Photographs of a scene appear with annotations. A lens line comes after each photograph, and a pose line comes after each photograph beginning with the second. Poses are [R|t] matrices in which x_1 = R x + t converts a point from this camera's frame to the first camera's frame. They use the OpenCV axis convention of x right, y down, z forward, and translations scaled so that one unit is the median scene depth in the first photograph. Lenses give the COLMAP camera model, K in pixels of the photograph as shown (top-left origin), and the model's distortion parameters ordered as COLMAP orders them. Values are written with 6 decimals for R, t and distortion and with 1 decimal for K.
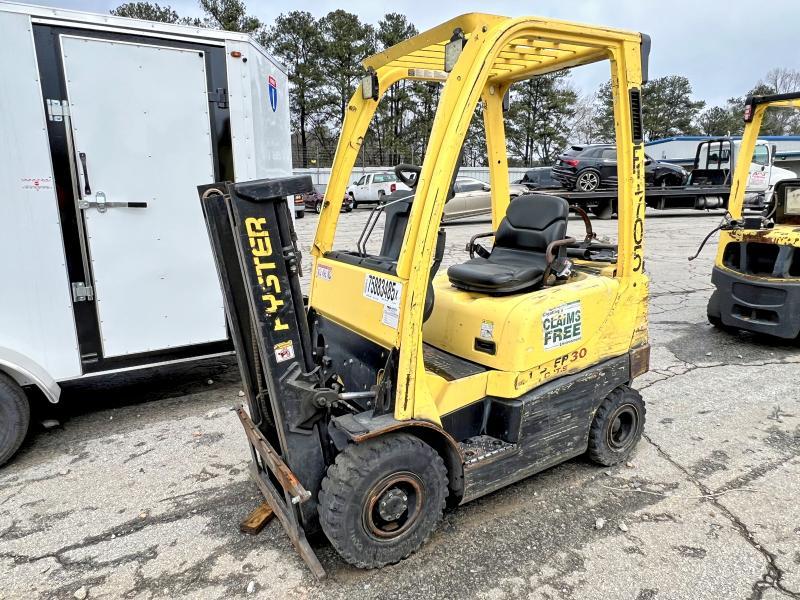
lens RADIAL K [[525.9, 0, 397.0], [0, 525.9, 303.0], [0, 0, 1]] dist [0.011205, 0.001135]
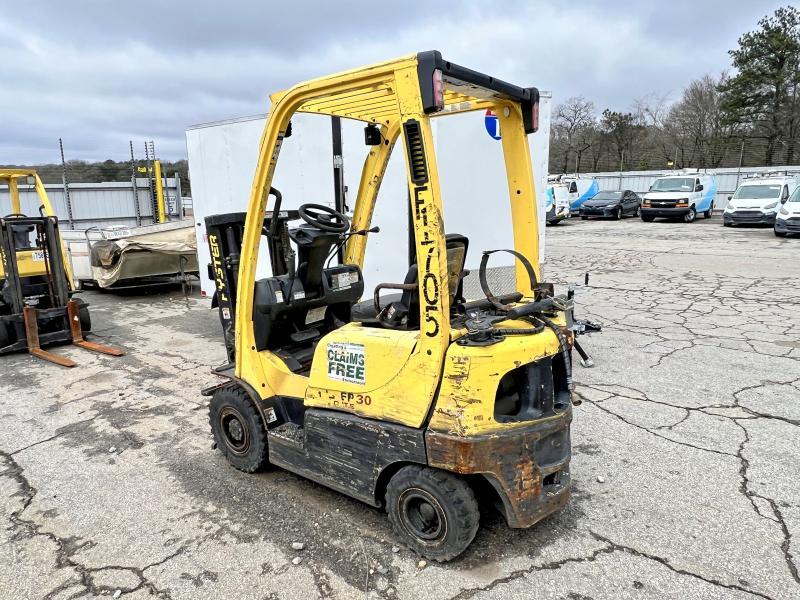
lens RADIAL K [[525.9, 0, 397.0], [0, 525.9, 303.0], [0, 0, 1]] dist [0.011205, 0.001135]
pose [[0.357040, 0.201461, -0.912105, 1.264848], [-0.182836, 0.972649, 0.143263, -0.236424], [0.916021, 0.115615, 0.384109, 0.682660]]
